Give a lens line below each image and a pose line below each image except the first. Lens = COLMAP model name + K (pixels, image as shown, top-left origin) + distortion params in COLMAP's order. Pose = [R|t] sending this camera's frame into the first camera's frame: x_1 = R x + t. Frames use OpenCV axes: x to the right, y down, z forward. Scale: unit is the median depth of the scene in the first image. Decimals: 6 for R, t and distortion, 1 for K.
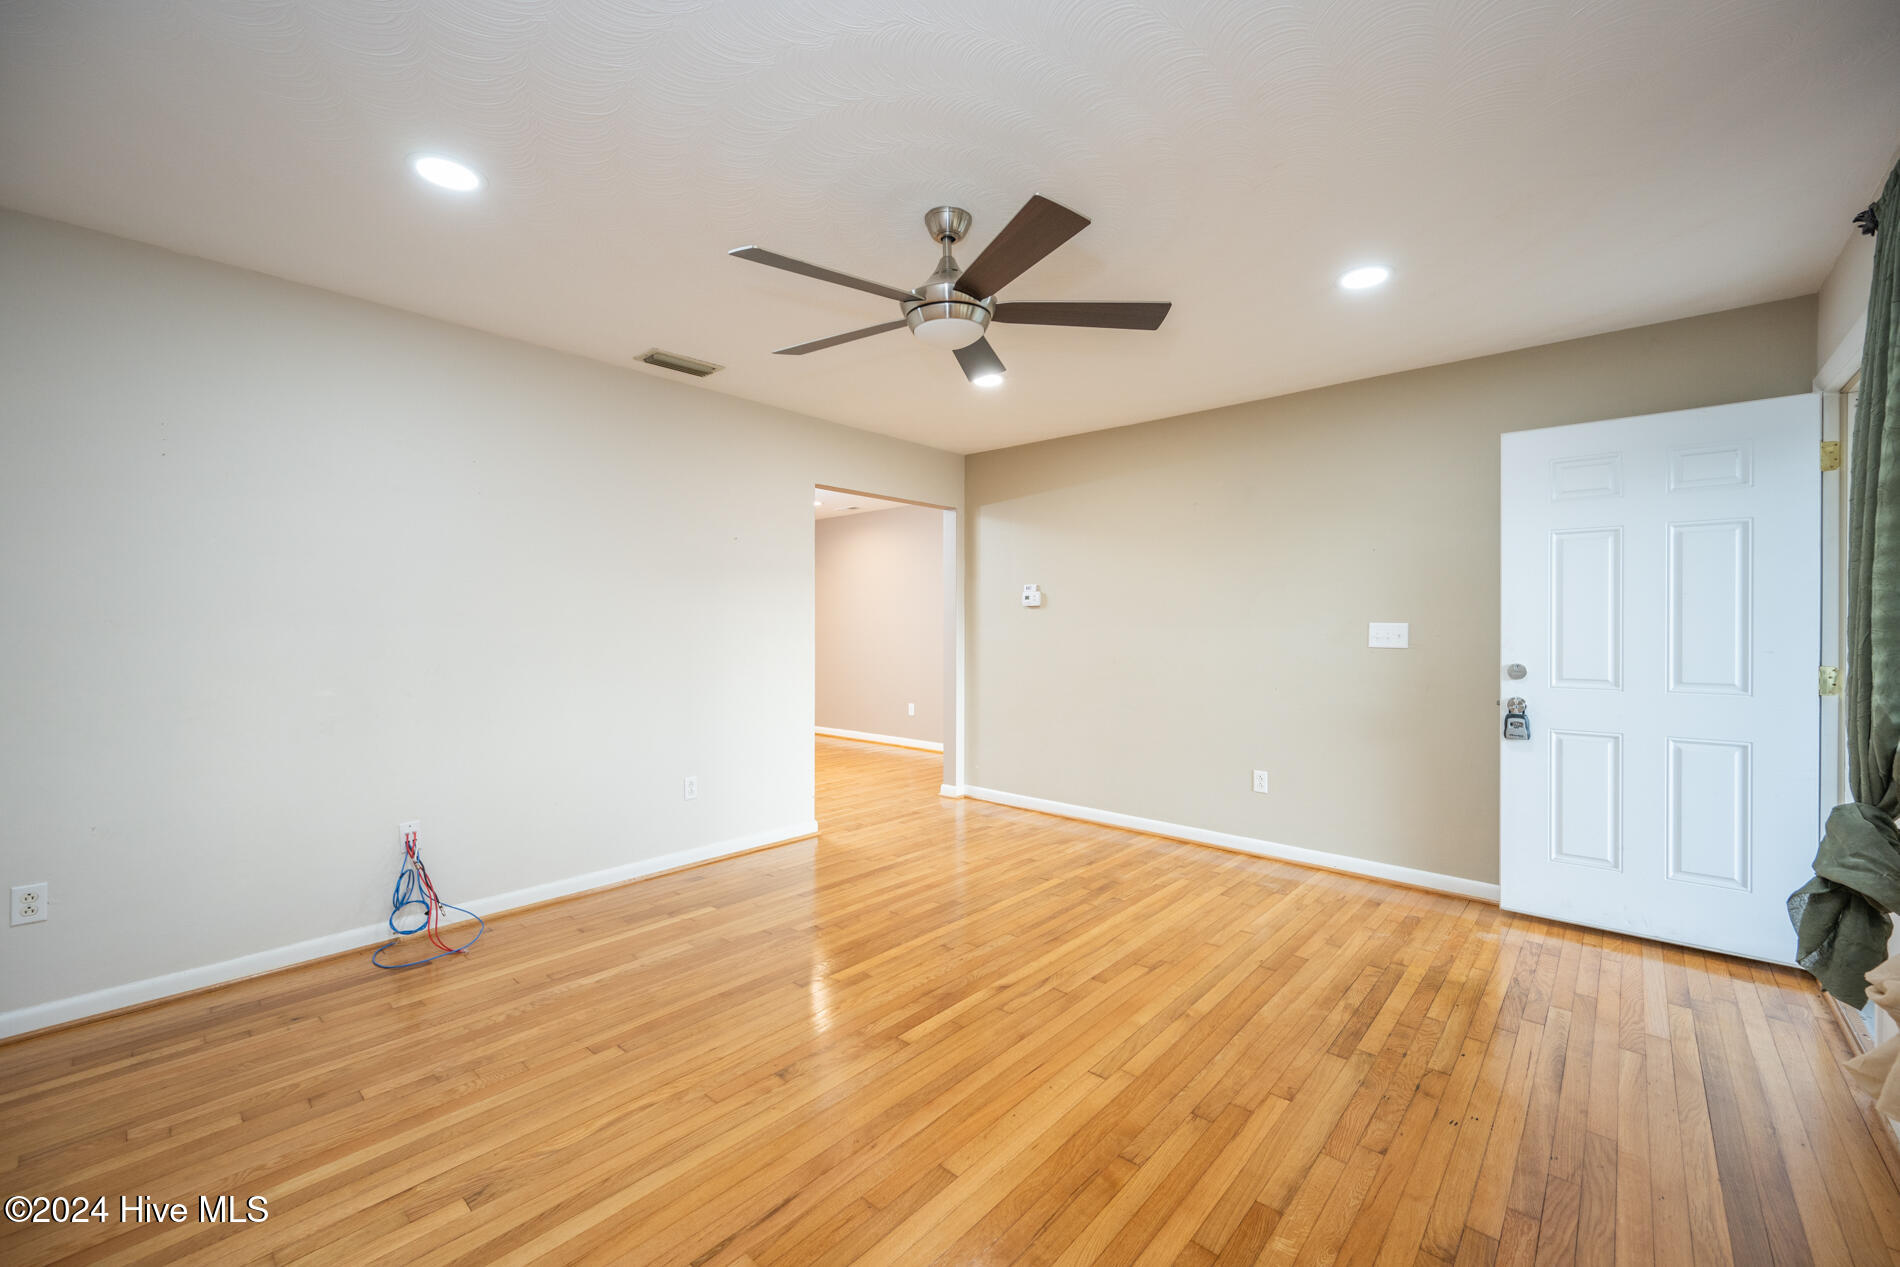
lens RADIAL K [[749.3, 0, 957.5], [0, 749.3, 630.1], [0, 0, 1]] dist [-0.000323, 0.000004]
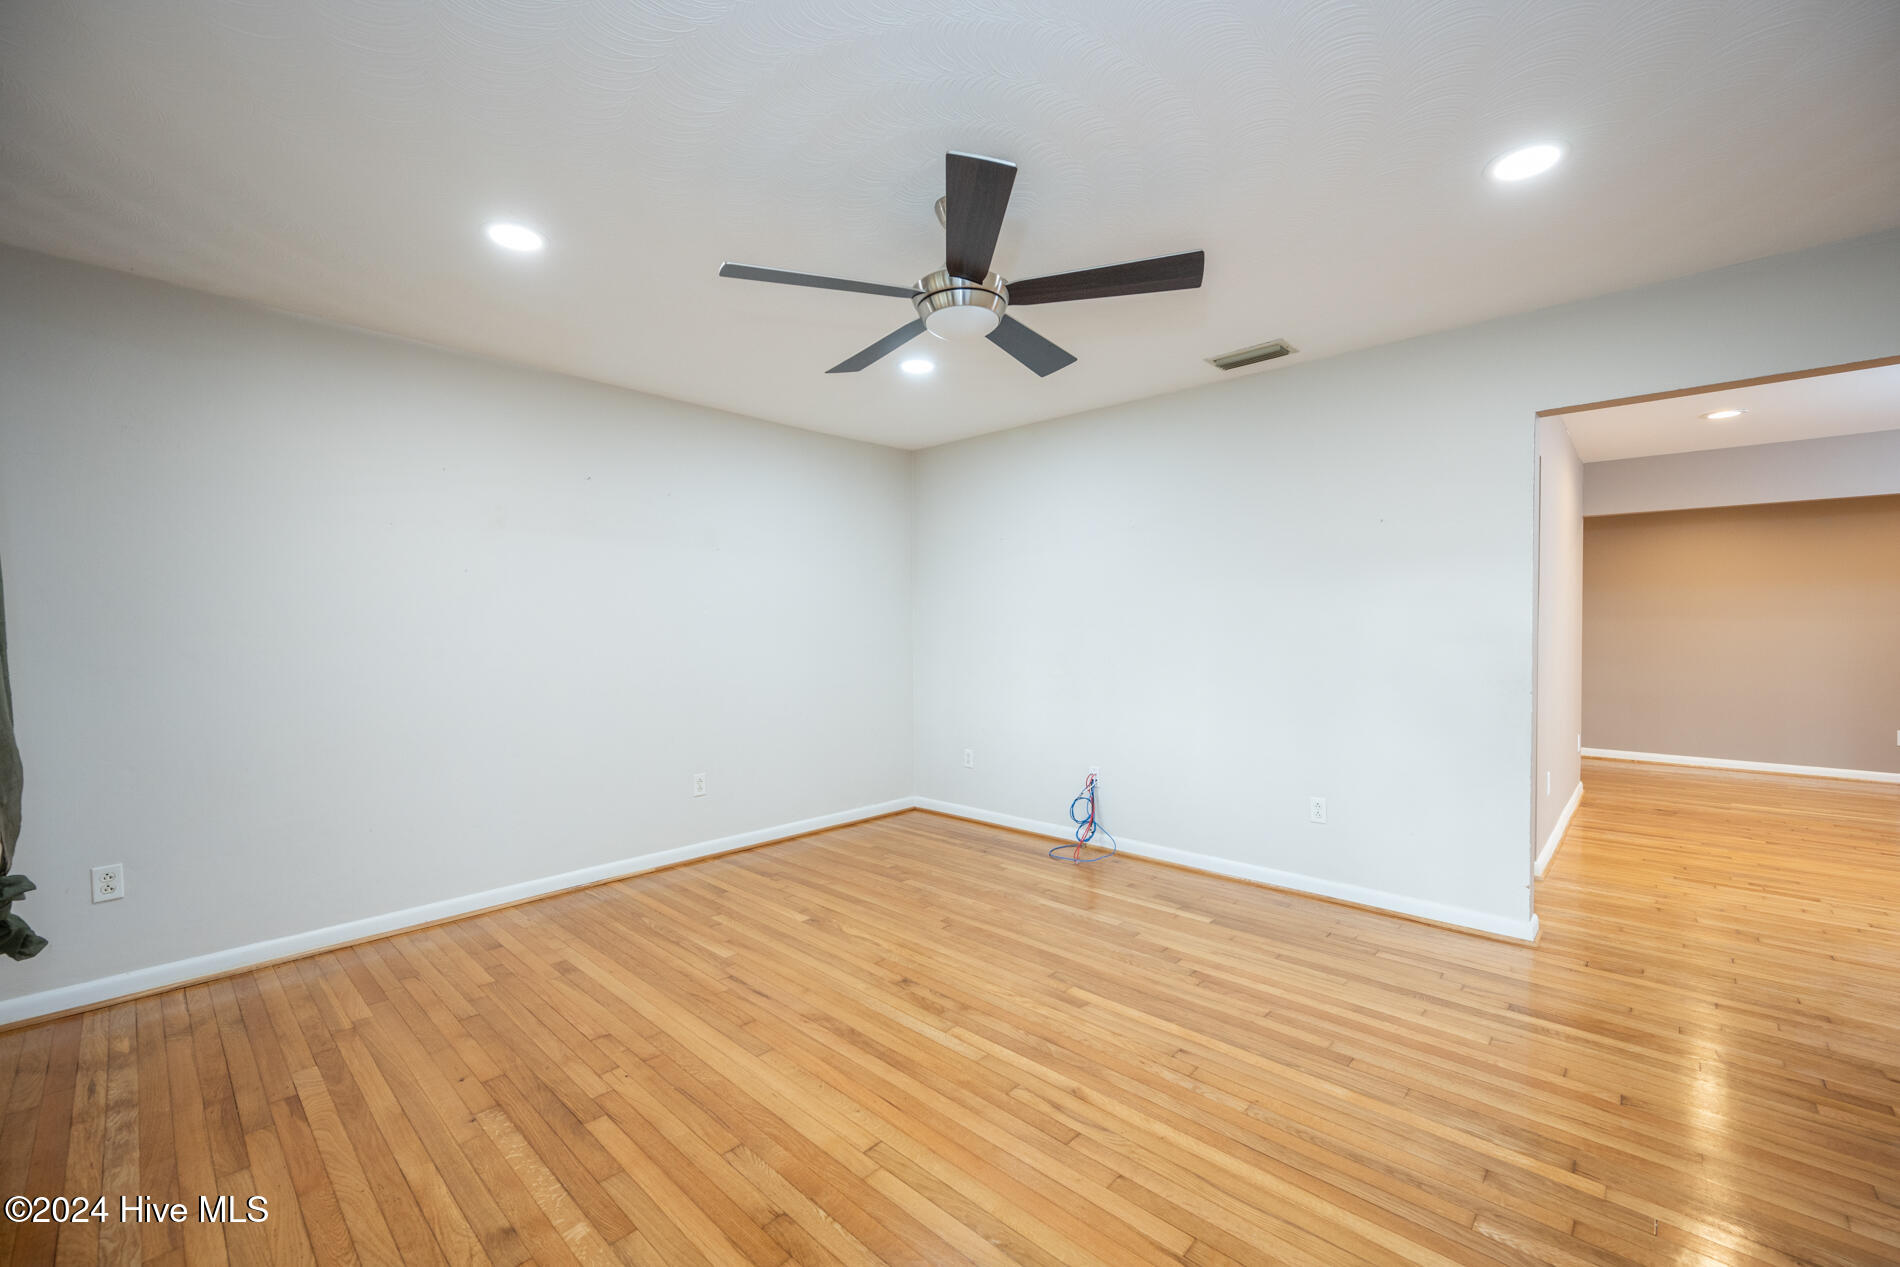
lens RADIAL K [[749.3, 0, 957.5], [0, 749.3, 630.1], [0, 0, 1]] dist [-0.000323, 0.000004]
pose [[-0.006120, -0.001913, -0.999979, 0.861661], [-0.000495, 0.999998, -0.001910, -0.006270], [0.999981, 0.000483, -0.006121, 0.897087]]
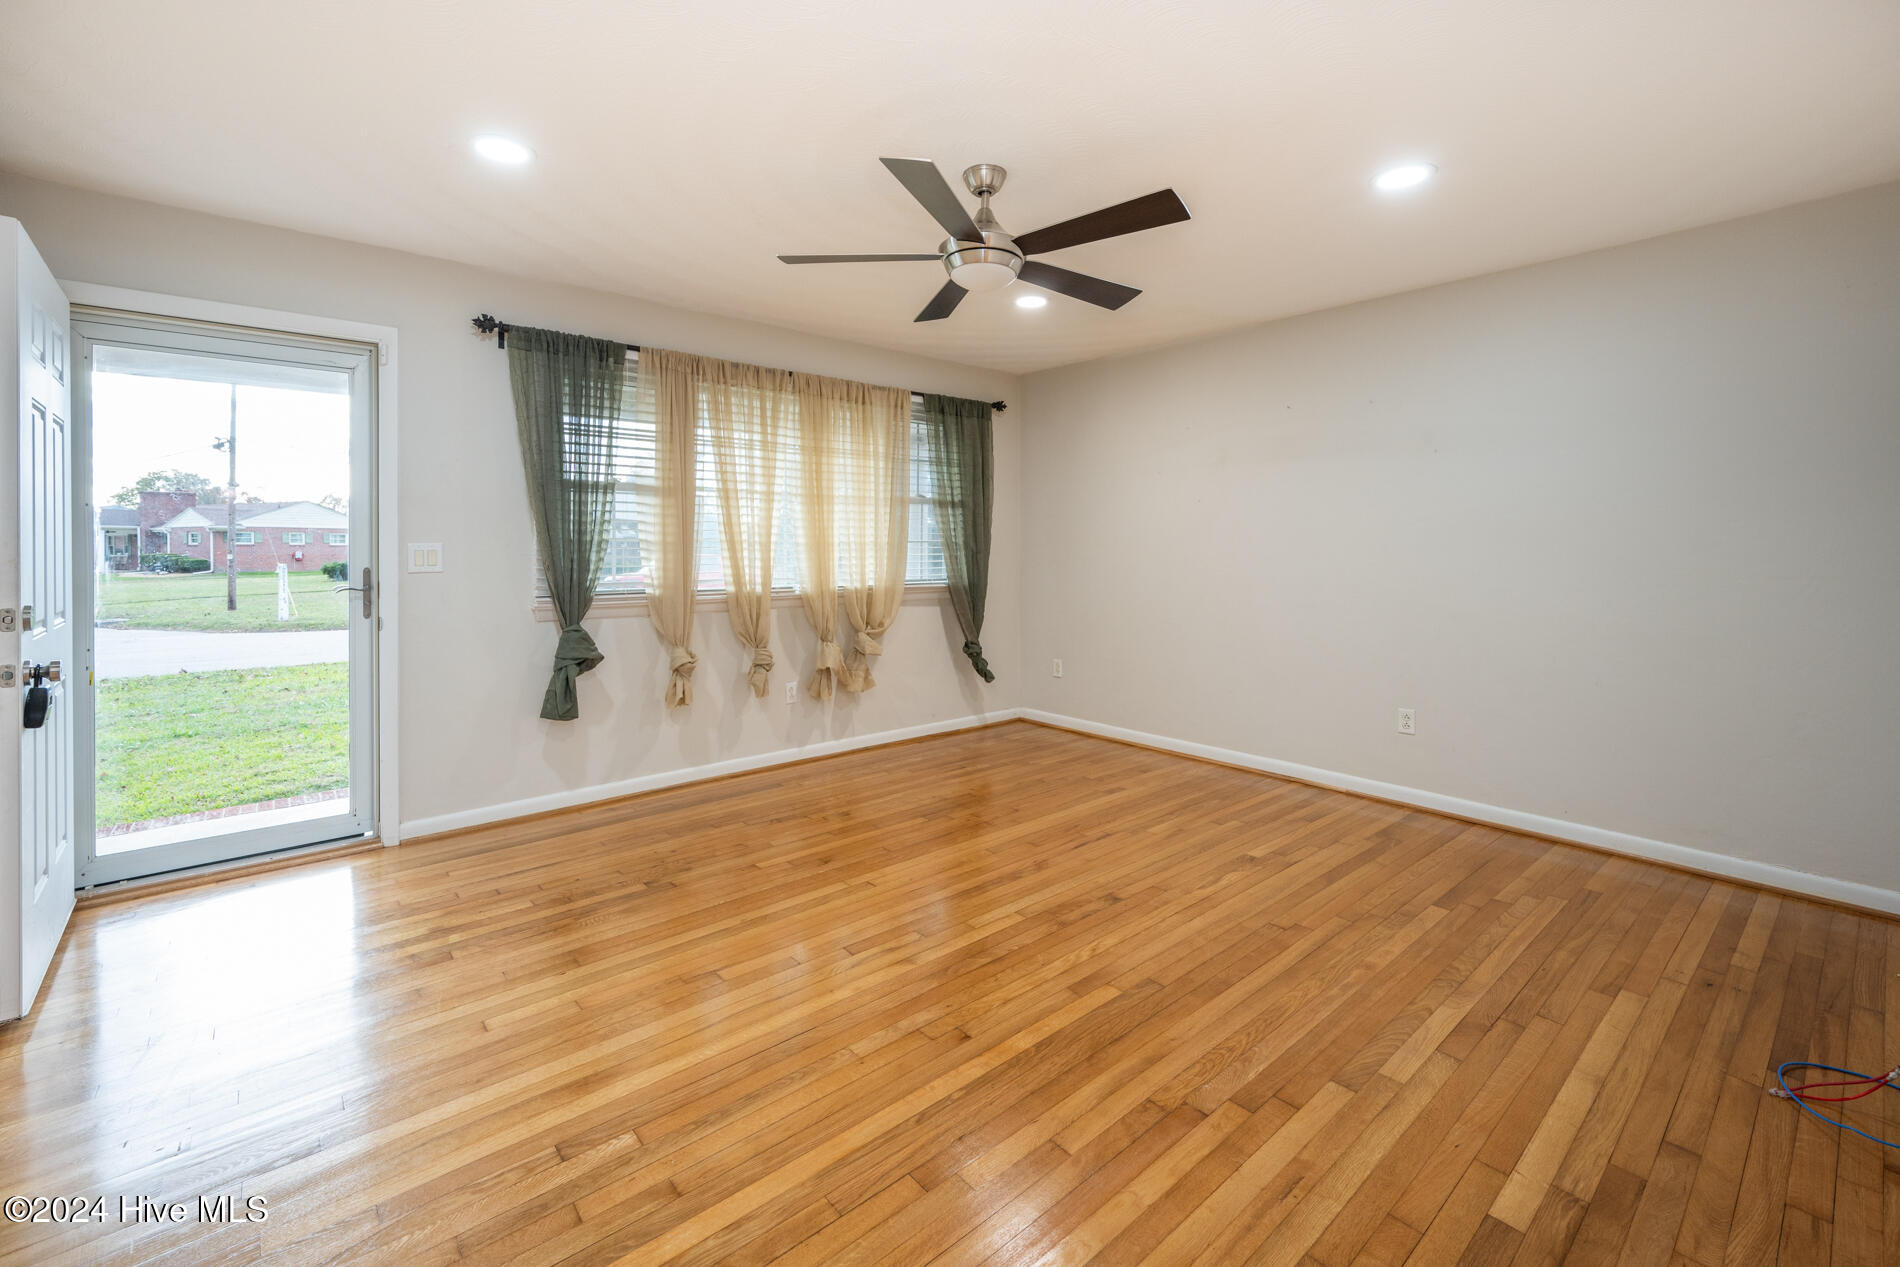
lens RADIAL K [[812.6, 0, 953.4], [0, 812.6, 551.9], [0, 0, 1]] dist [-0.000561, 0.000061]
pose [[-0.993316, -0.002074, 0.115409, -0.097056], [-0.001361, 0.999979, 0.006260, 0.000950], [-0.115419, 0.006061, -0.993298, 1.950404]]
